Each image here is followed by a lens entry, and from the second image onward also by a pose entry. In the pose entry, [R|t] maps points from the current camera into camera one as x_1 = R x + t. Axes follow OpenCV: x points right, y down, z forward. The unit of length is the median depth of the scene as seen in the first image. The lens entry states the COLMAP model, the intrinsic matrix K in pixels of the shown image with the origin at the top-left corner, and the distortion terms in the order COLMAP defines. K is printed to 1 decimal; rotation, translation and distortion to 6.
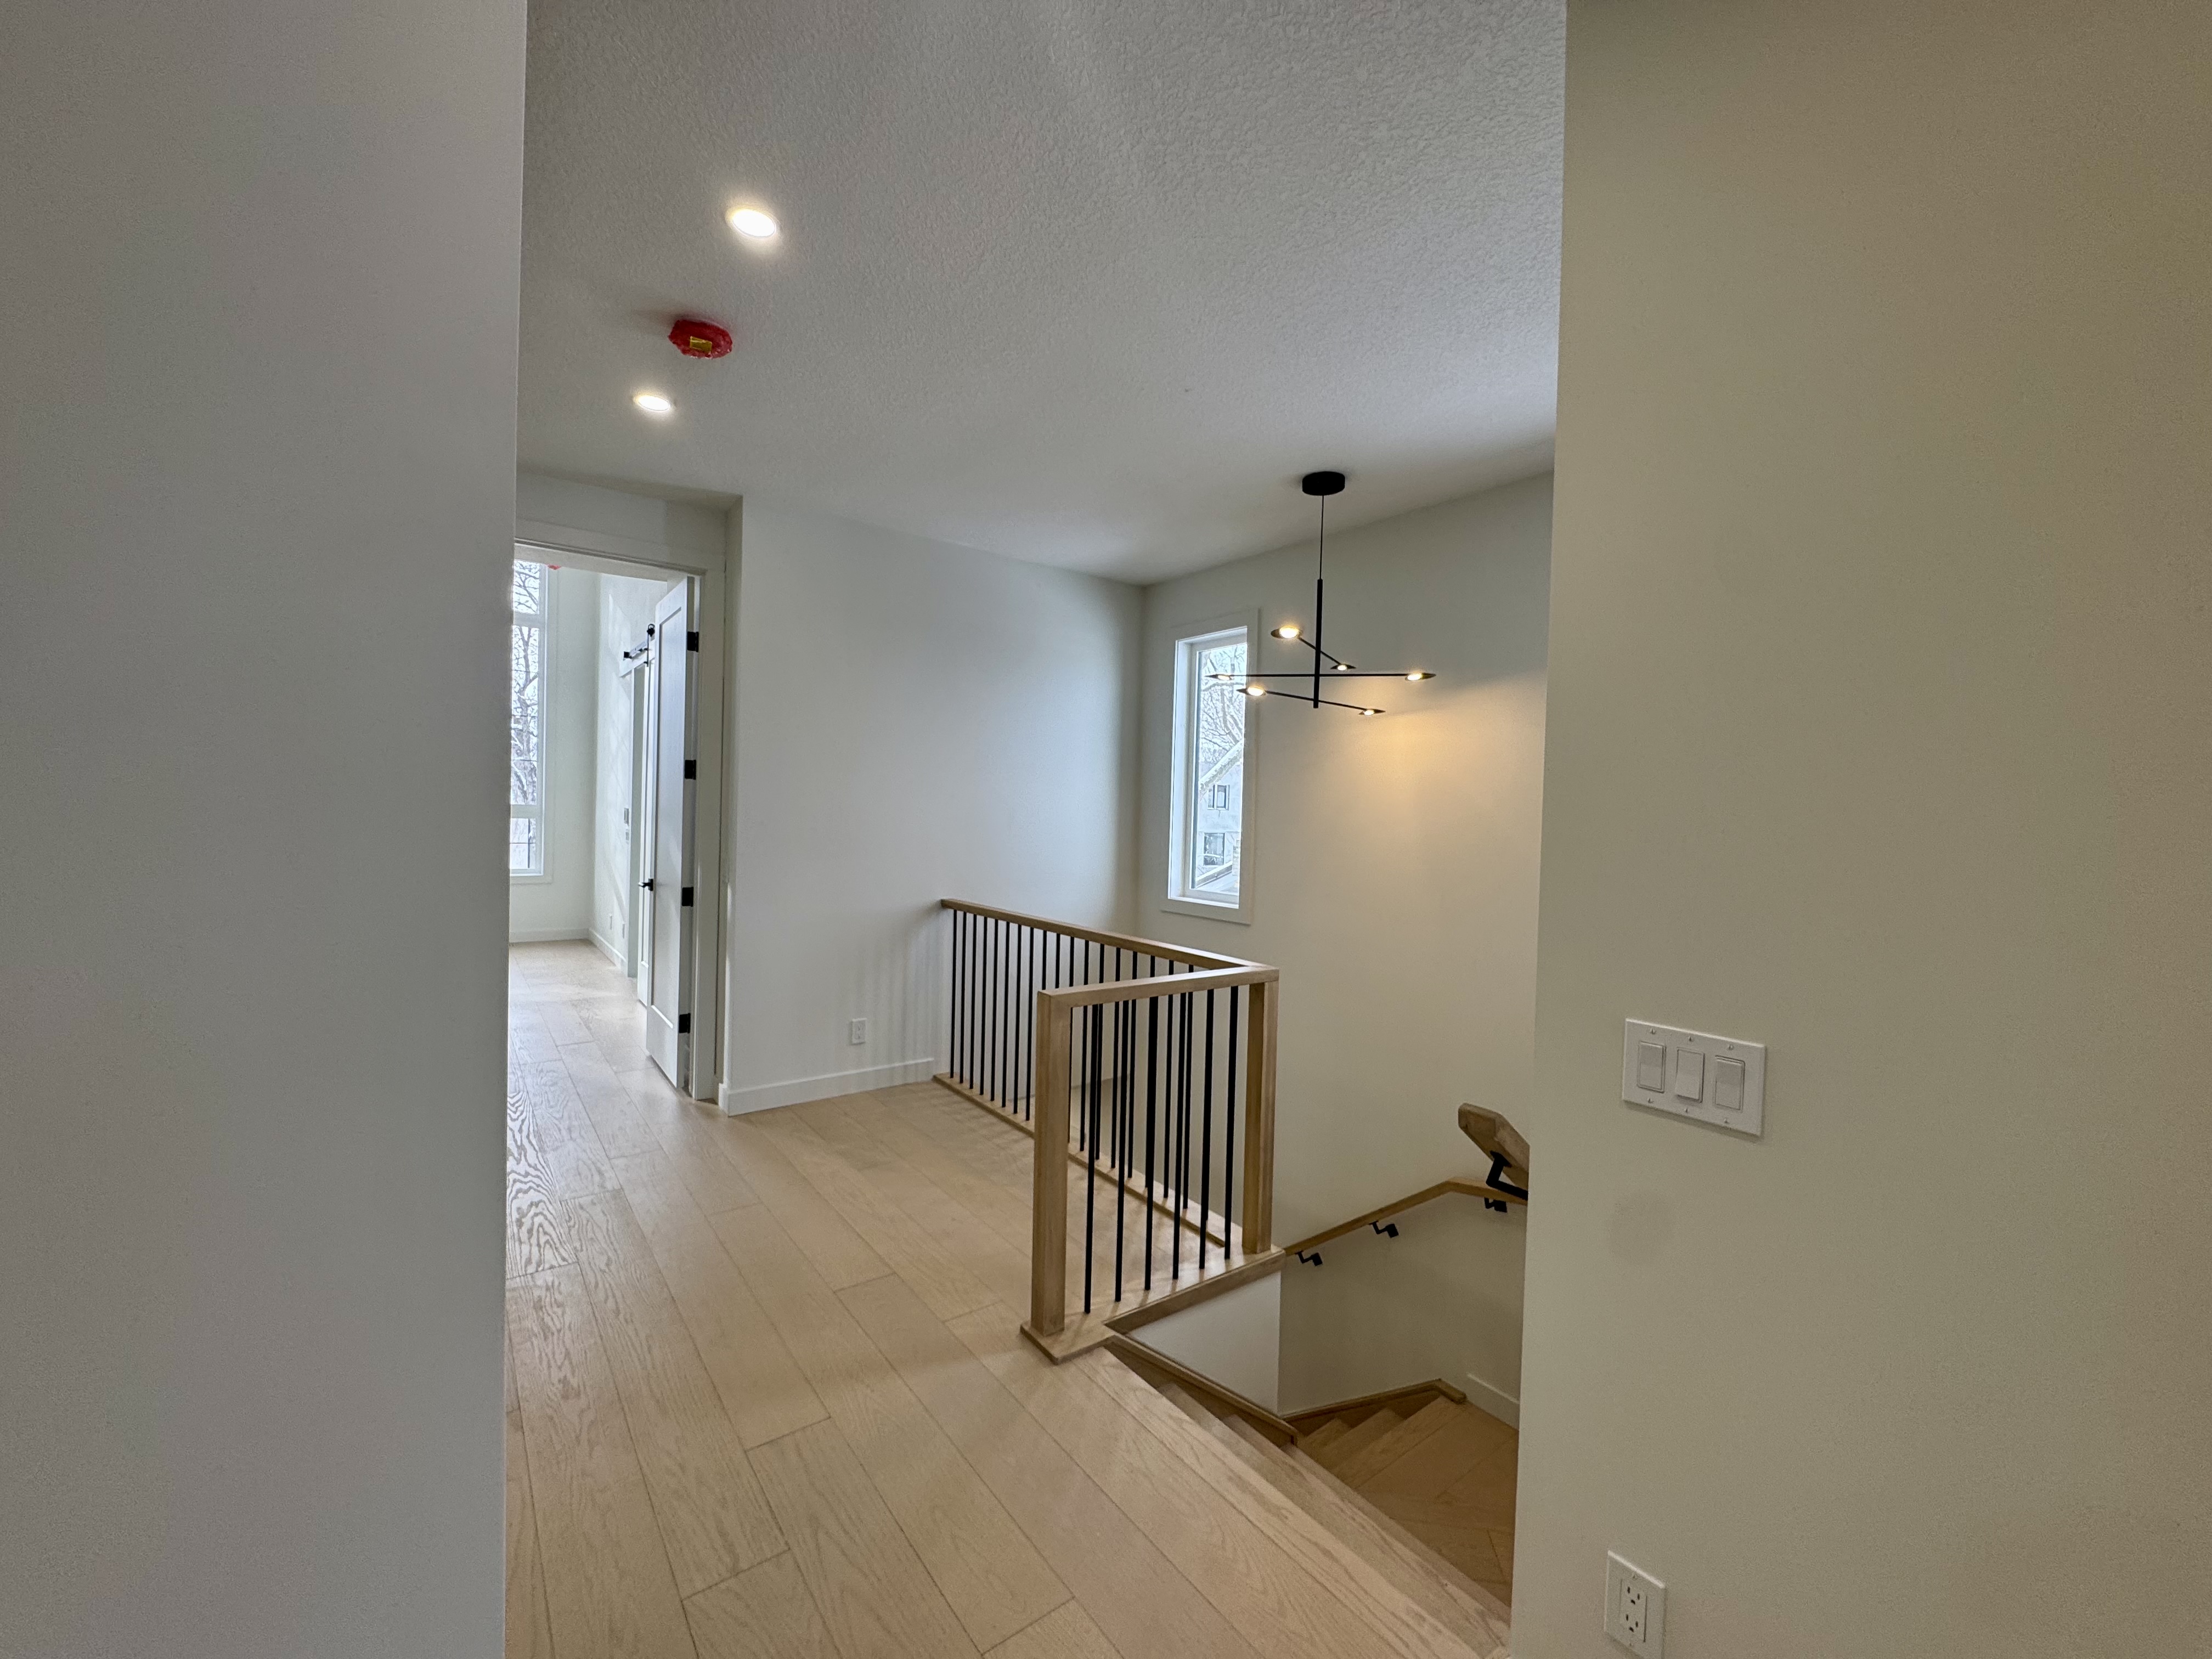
lens RADIAL K [[883.4, 0, 1106.0], [0, 883.4, 829.5], [0, 0, 1]] dist [-0.003219, 0.000097]
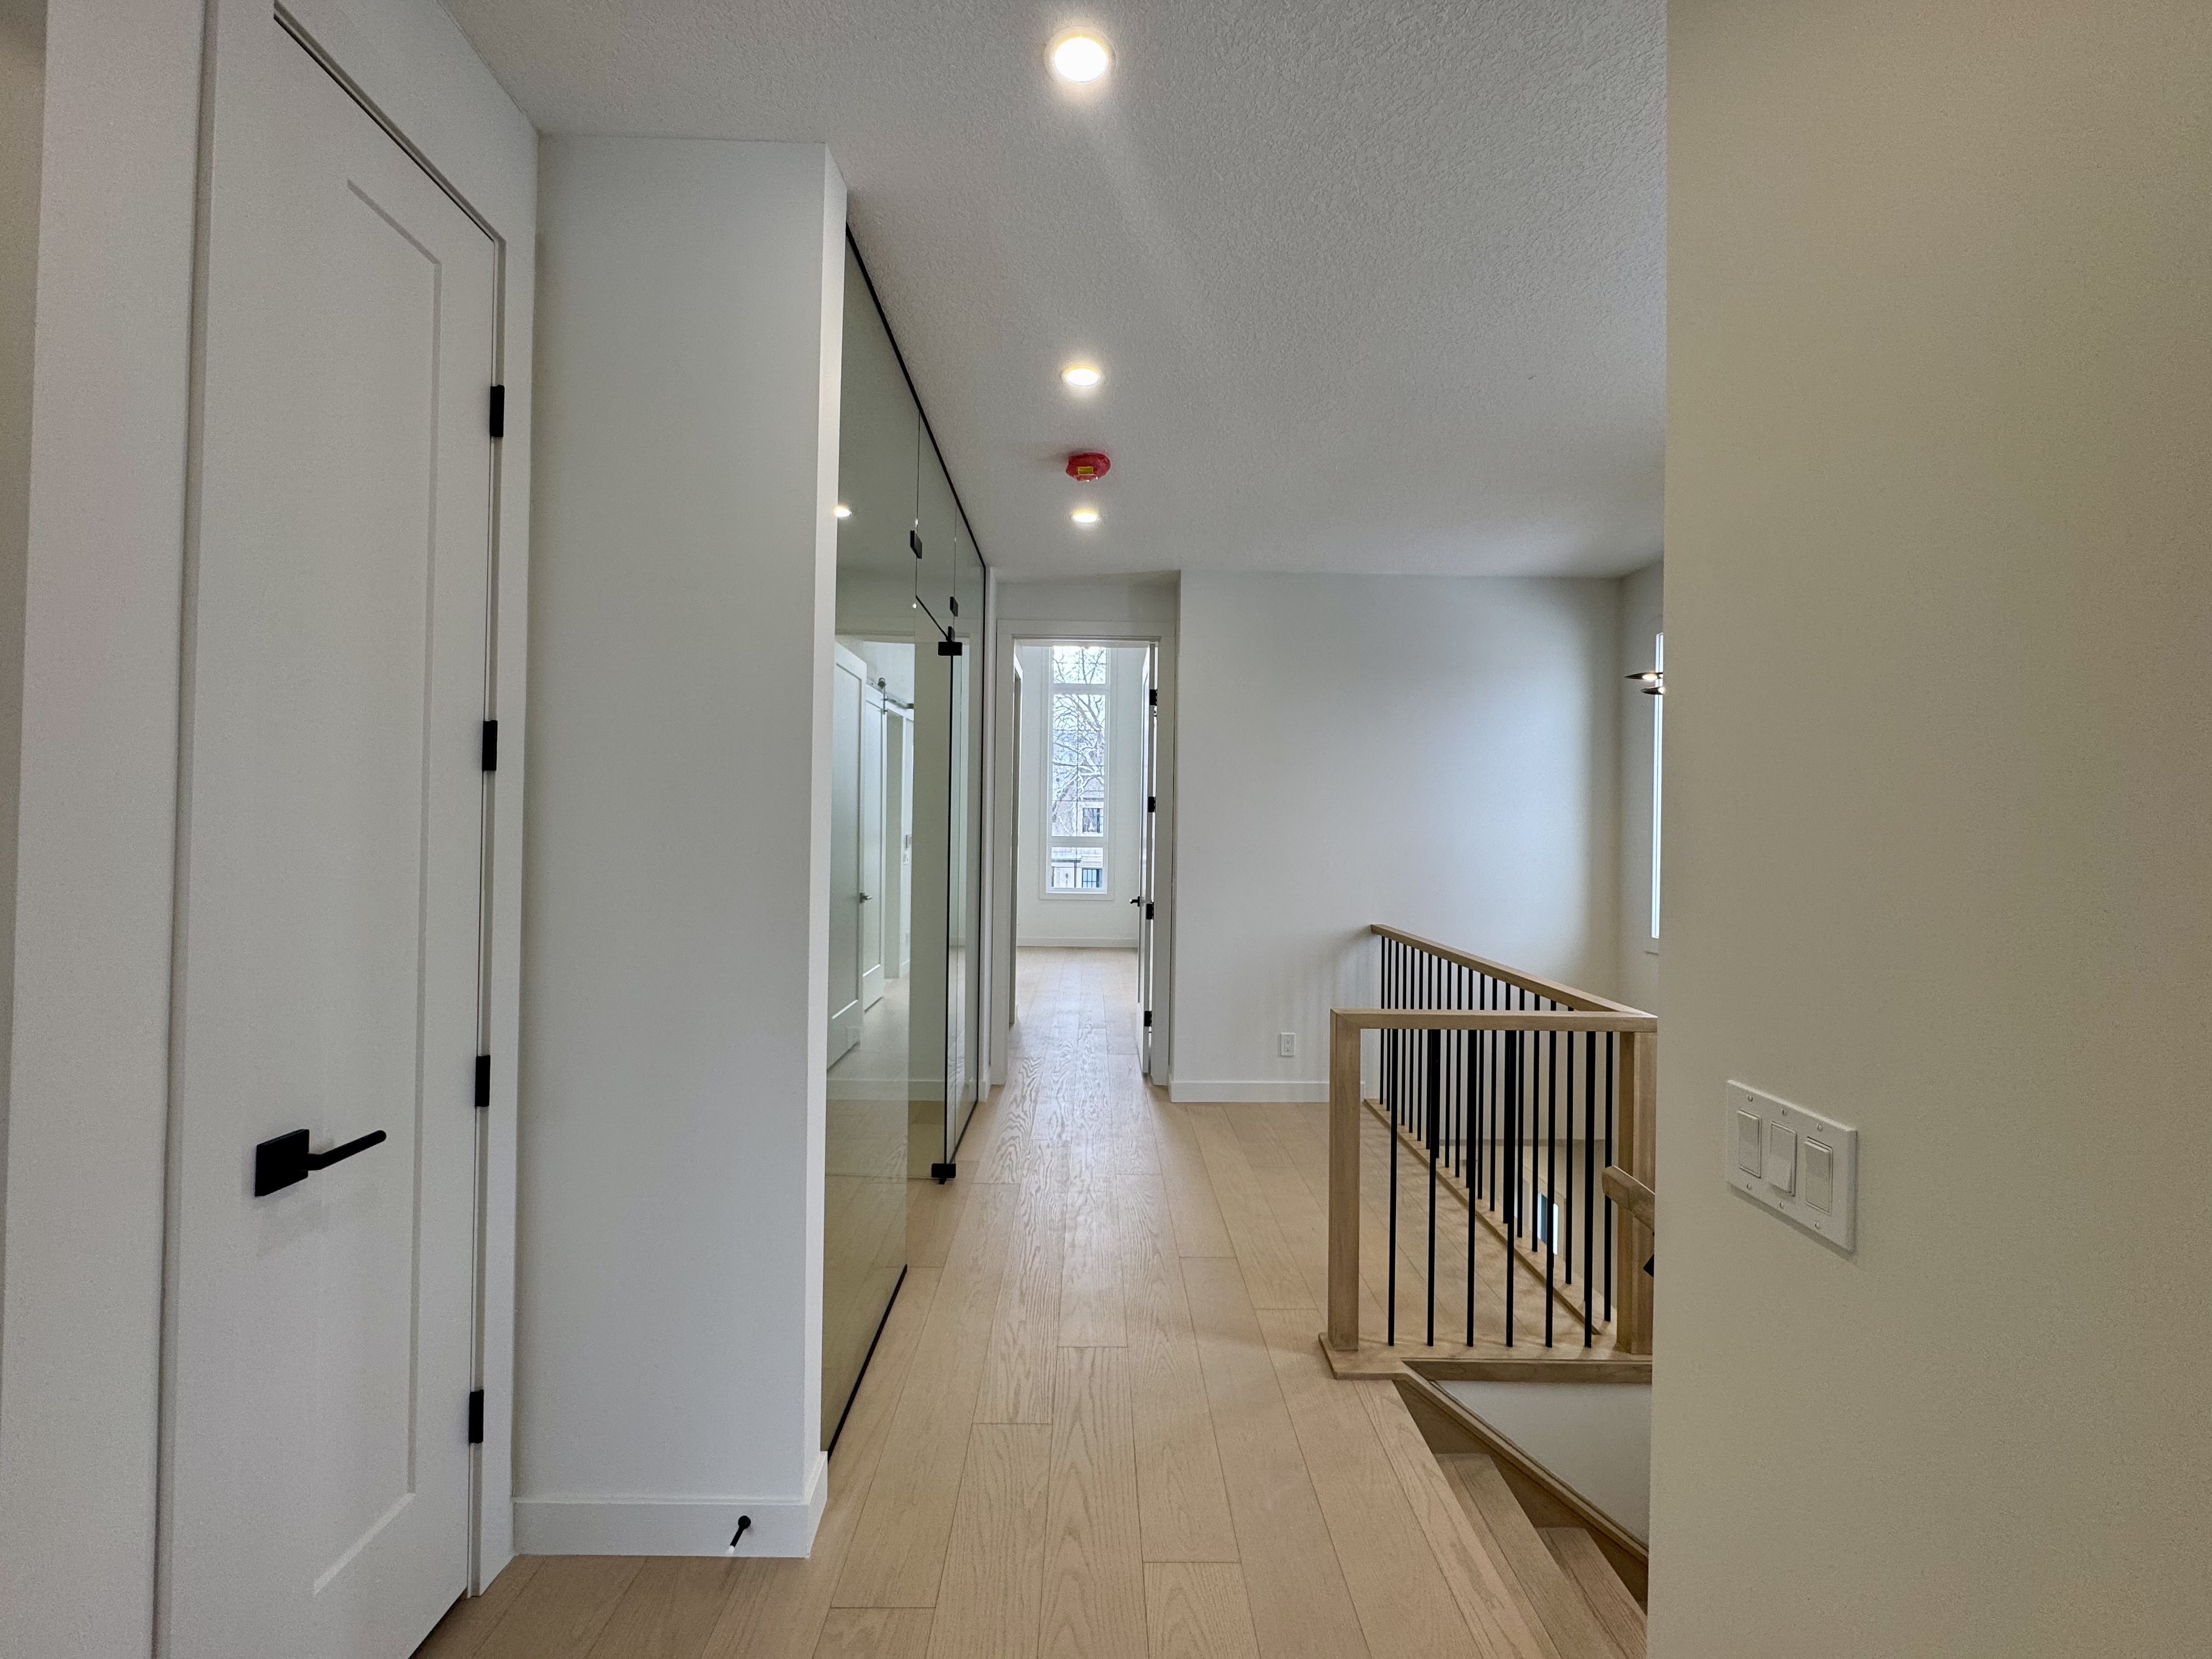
lens RADIAL K [[883.4, 0, 1106.0], [0, 883.4, 829.5], [0, 0, 1]] dist [-0.003219, 0.000097]
pose [[0.806119, -0.015672, -0.591546, 0.304237], [-0.004126, 0.999476, -0.032101, 0.007625], [0.591739, 0.028318, 0.805632, 0.006936]]
